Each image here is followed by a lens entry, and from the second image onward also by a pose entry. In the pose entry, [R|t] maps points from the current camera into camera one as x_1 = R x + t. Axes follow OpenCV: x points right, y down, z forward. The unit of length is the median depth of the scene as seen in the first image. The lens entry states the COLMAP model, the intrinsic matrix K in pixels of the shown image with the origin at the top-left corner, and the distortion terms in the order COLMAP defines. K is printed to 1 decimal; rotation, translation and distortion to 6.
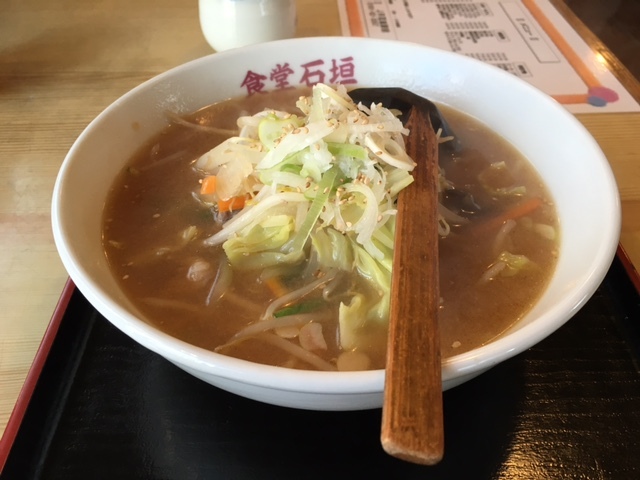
lens RADIAL K [[576.3, 0, 320.0], [0, 576.3, 240.0], [0, 0, 1]] dist [0.108283, -0.217077]
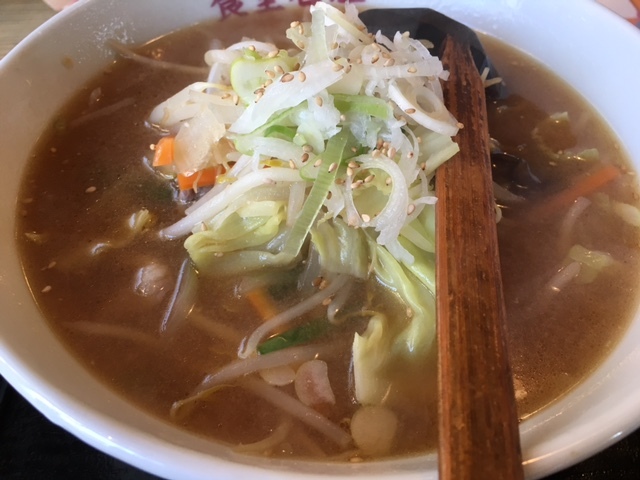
lens RADIAL K [[576.3, 0, 320.0], [0, 576.3, 240.0], [0, 0, 1]] dist [0.108283, -0.217077]
pose [[0.999822, -0.006383, 0.017735, -0.015765], [0.004096, 0.992010, 0.126096, -0.083241], [-0.018399, -0.126001, 0.991859, 0.299262]]
